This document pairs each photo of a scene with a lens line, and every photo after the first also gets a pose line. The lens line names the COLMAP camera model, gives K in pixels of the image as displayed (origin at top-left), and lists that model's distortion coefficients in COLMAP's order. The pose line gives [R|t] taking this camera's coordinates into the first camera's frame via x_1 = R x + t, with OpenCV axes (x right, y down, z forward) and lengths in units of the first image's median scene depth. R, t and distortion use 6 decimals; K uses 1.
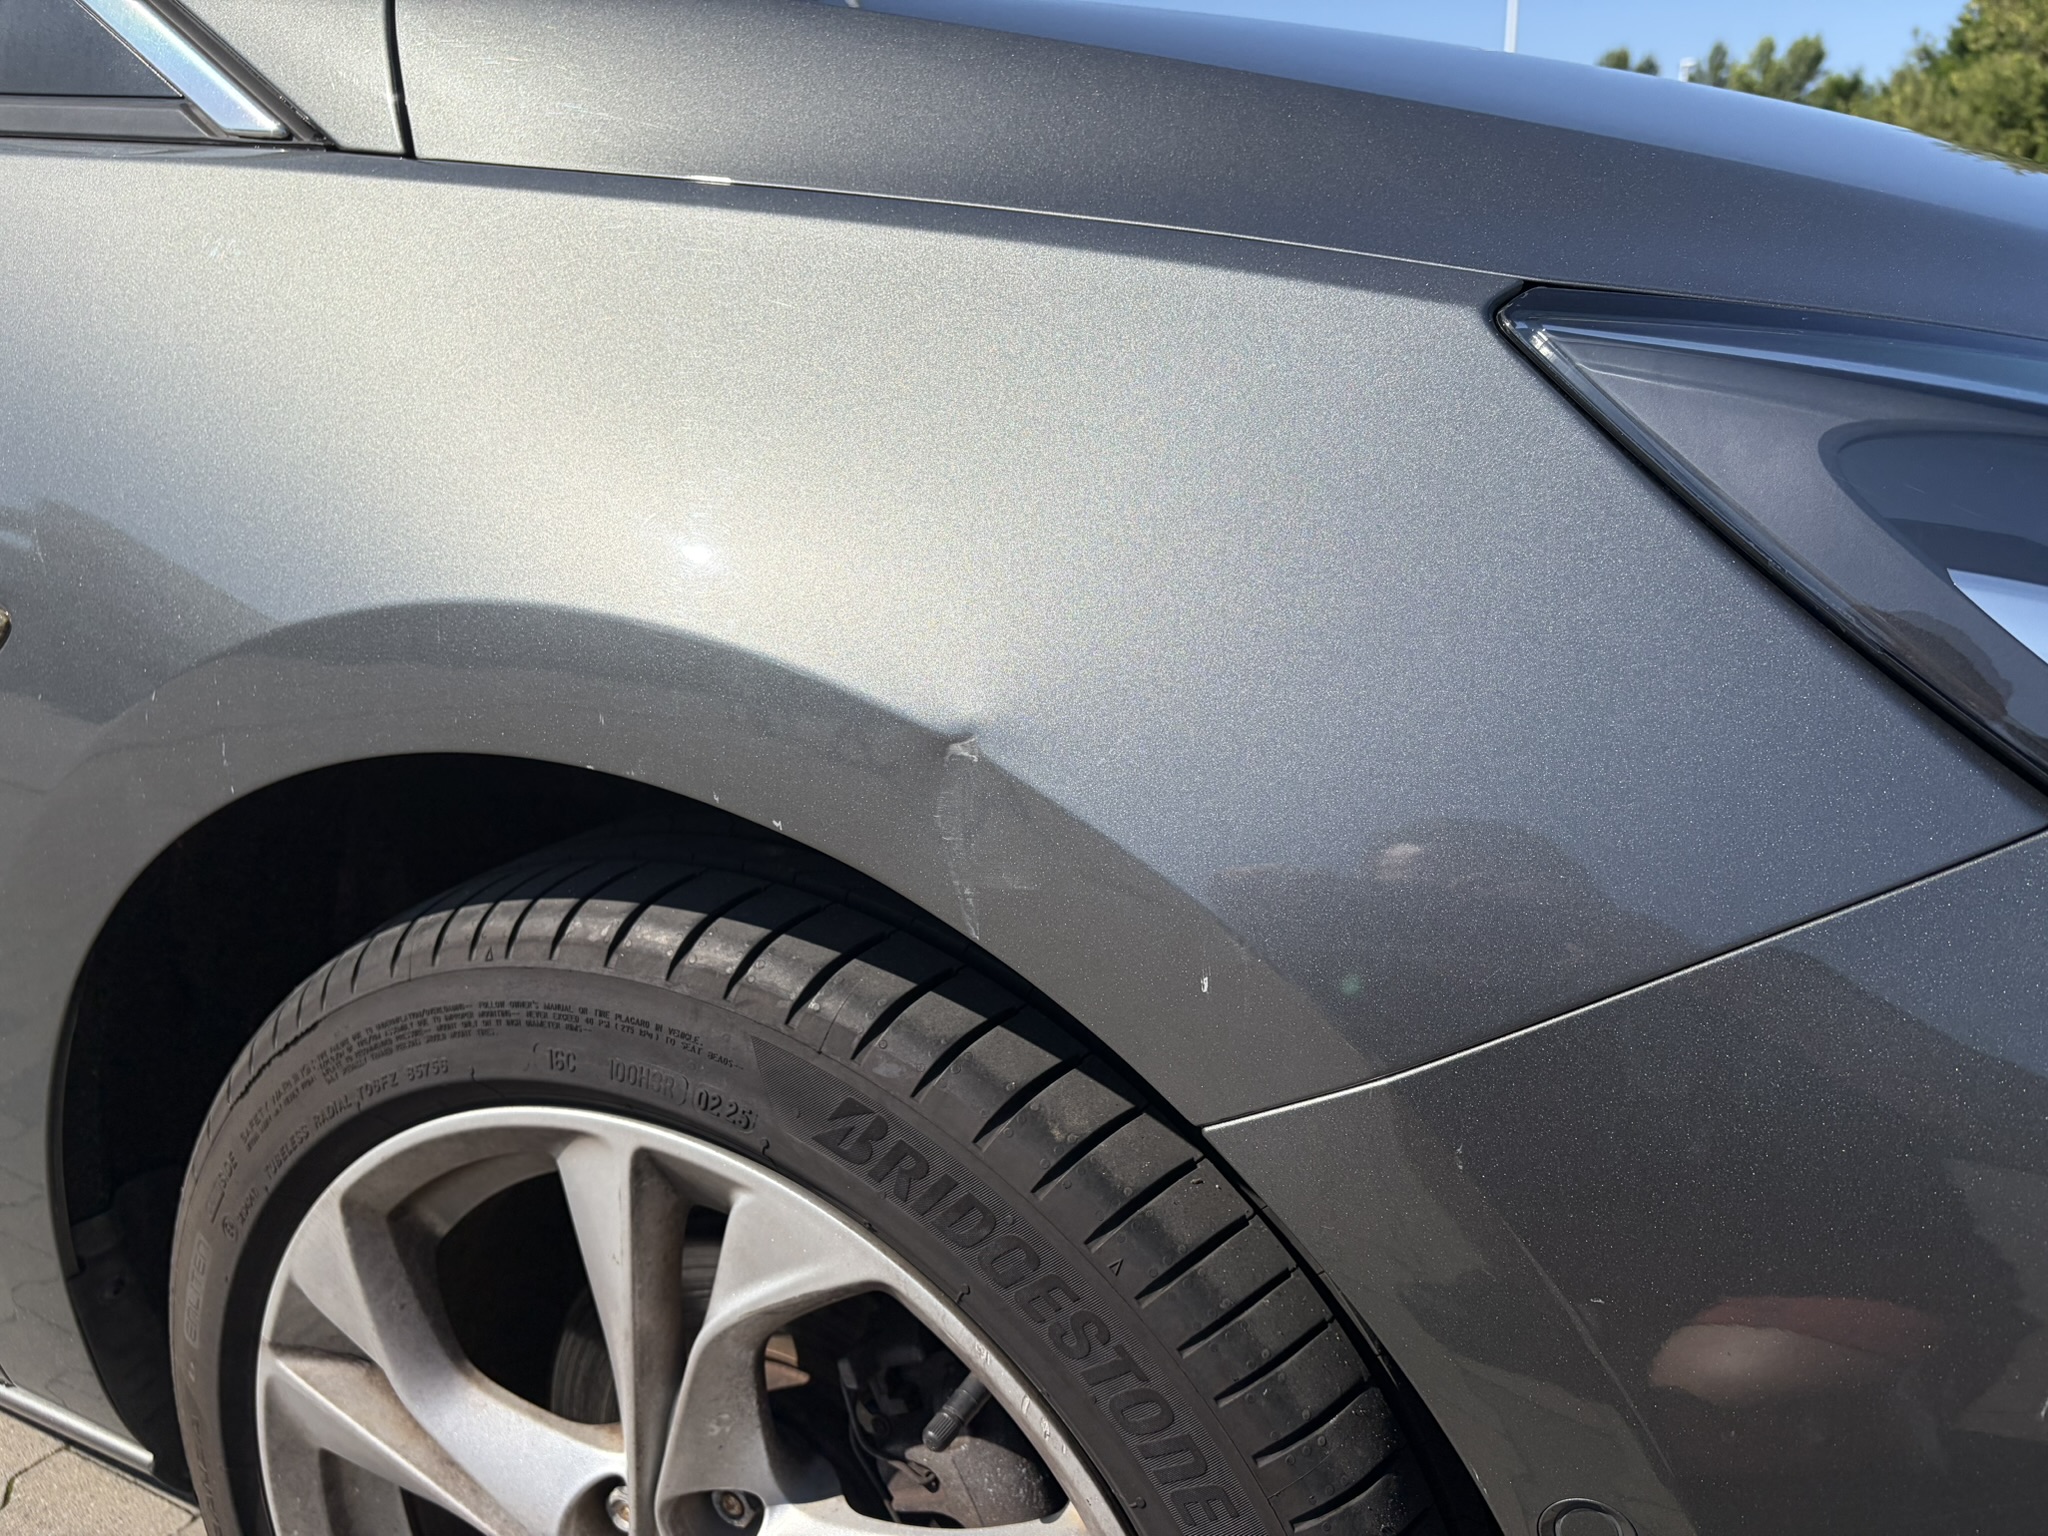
lens RADIAL K [[1603.5, 0, 1024.0], [0, 1603.5, 768.0], [0, 0, 1]] dist [0.011342, -0.006196]
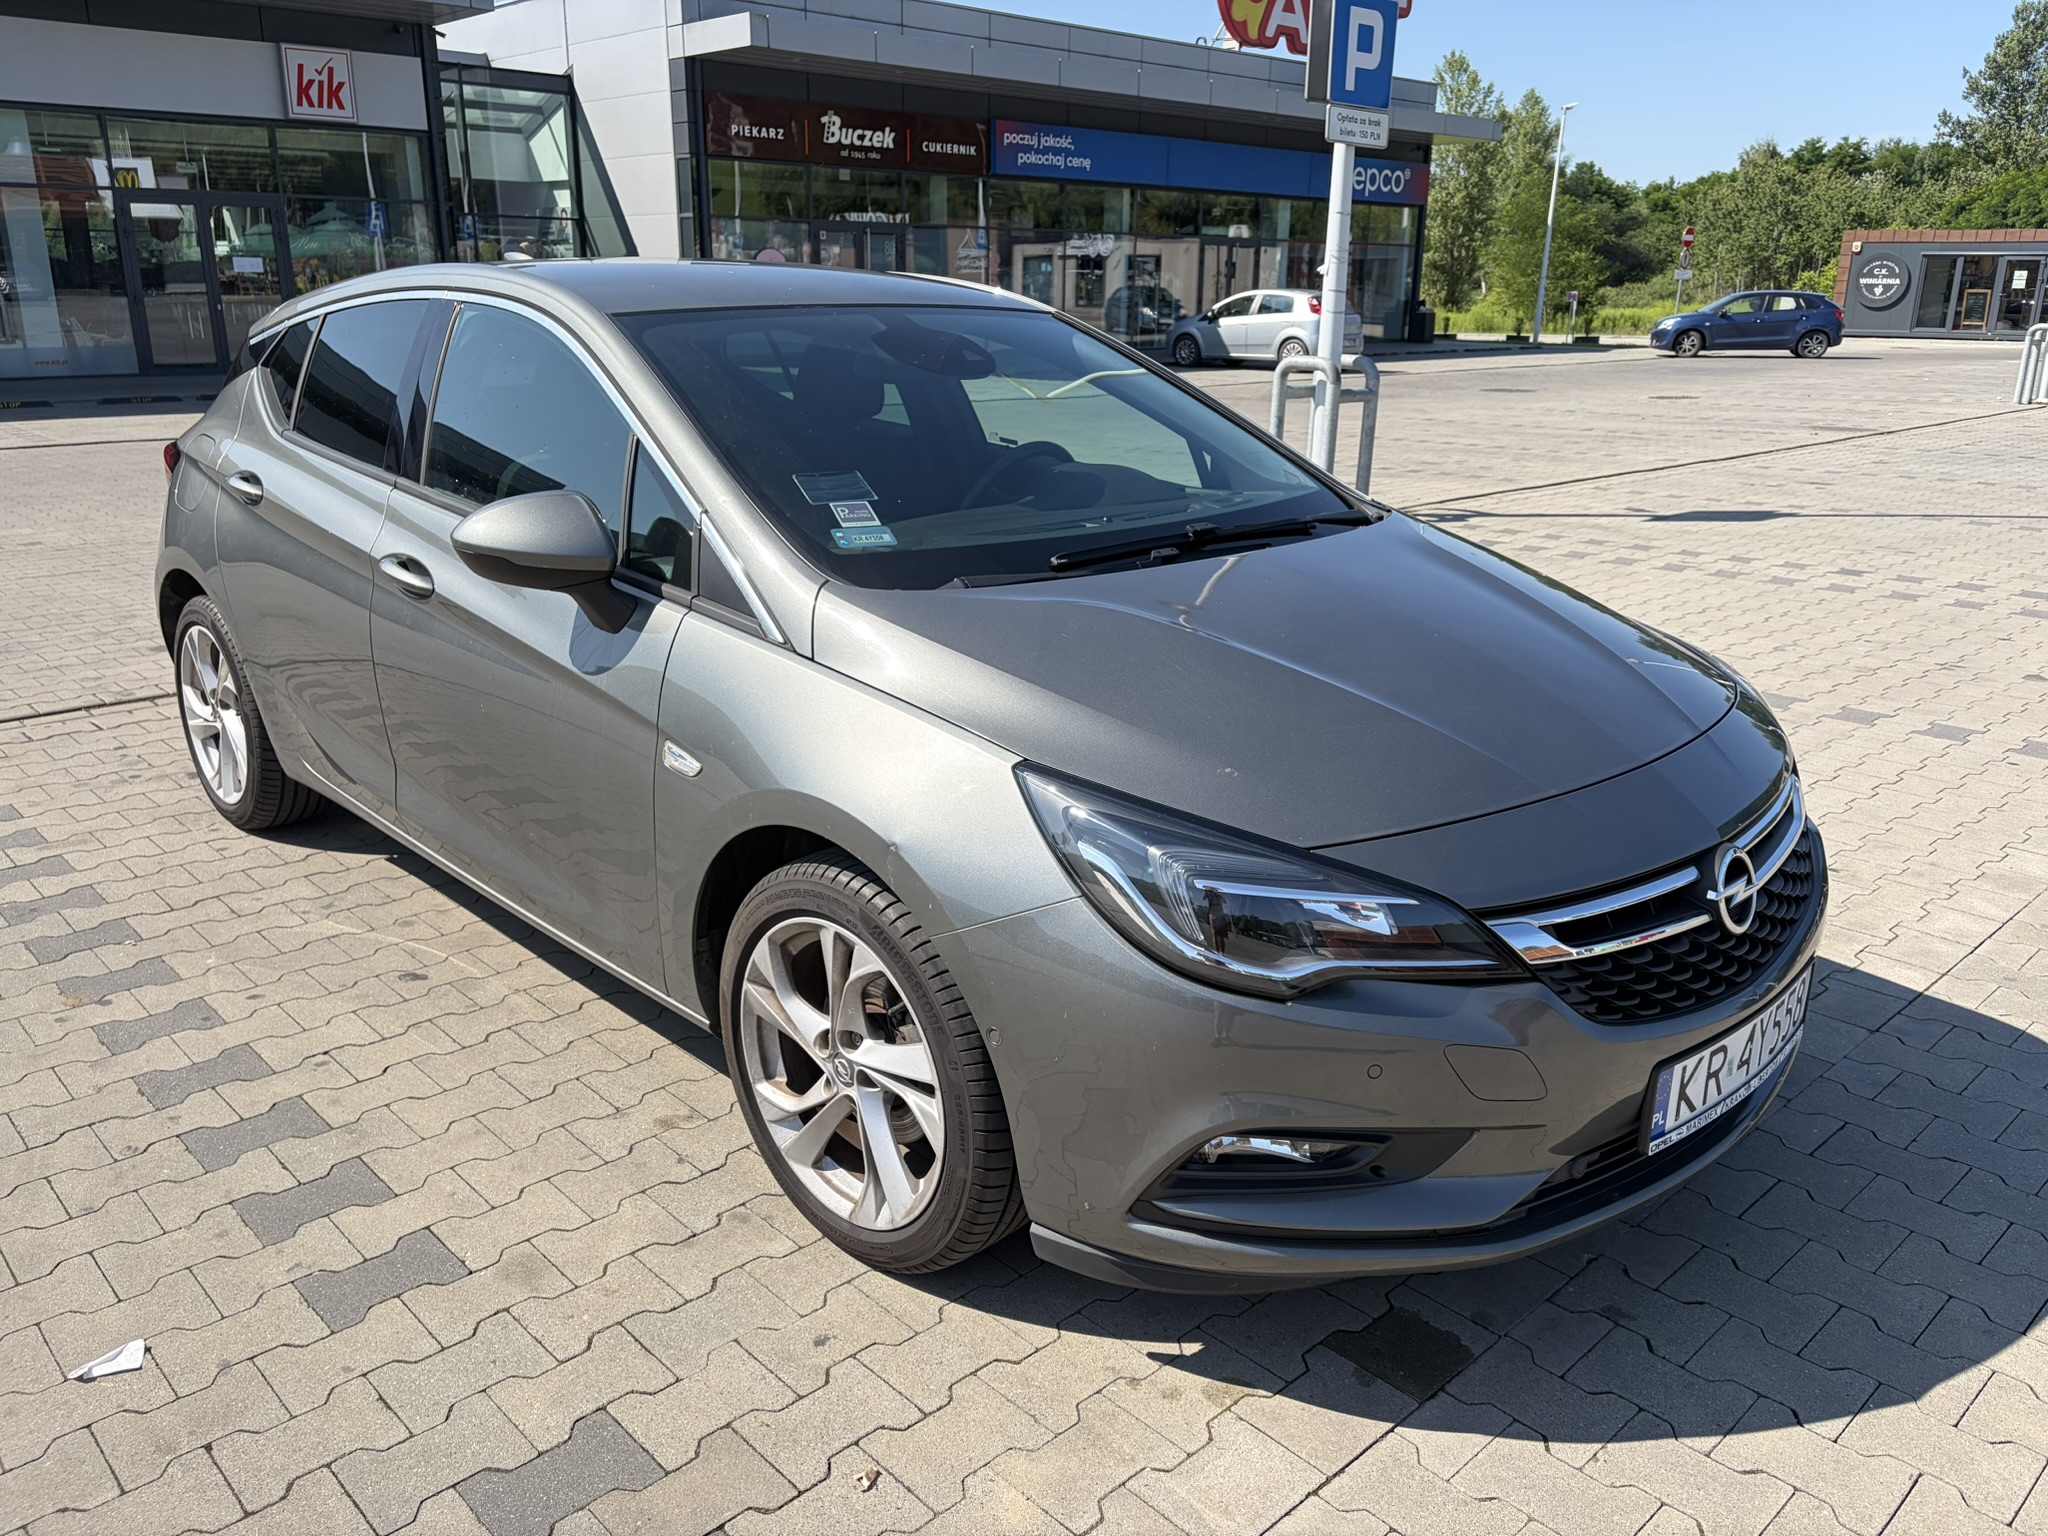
lens RADIAL K [[1603.5, 0, 1024.0], [0, 1603.5, 768.0], [0, 0, 1]] dist [0.011342, -0.006196]
pose [[0.948077, 0.116677, -0.295866, 1.193477], [-0.107370, 0.993080, 0.047570, -0.359460], [0.299369, -0.013333, 0.954044, -2.362972]]
